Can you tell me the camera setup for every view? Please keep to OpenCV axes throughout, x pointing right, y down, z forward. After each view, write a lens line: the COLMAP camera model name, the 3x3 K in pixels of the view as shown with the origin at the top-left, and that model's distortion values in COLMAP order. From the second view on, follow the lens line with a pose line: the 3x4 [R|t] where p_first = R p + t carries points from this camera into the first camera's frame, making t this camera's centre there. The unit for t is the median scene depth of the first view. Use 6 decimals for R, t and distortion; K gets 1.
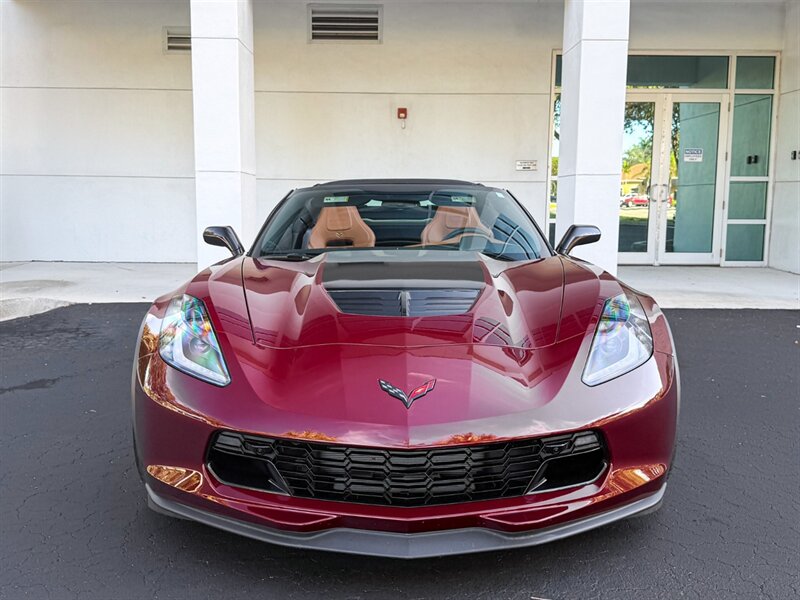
lens RADIAL K [[813.5, 0, 378.5], [0, 813.5, 298.4], [0, 0, 1]] dist [0.129015, -0.272601]
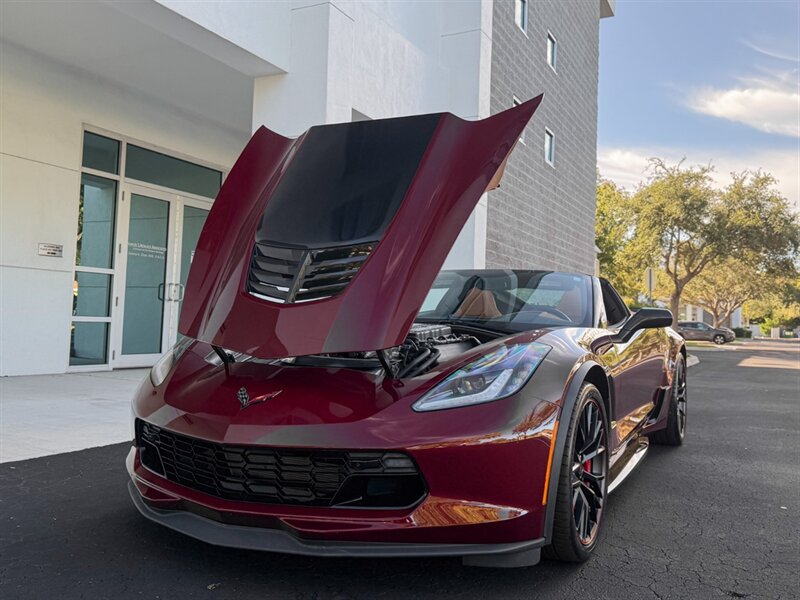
lens RADIAL K [[697.2, 0, 431.1], [0, 697.2, 286.9], [0, 0, 1]] dist [0.077400, -0.162867]
pose [[0.413481, 0.055394, 0.908826, -0.298938], [0.080975, 0.991955, -0.097302, -0.027671], [-0.906905, 0.113825, 0.405669, 0.379265]]
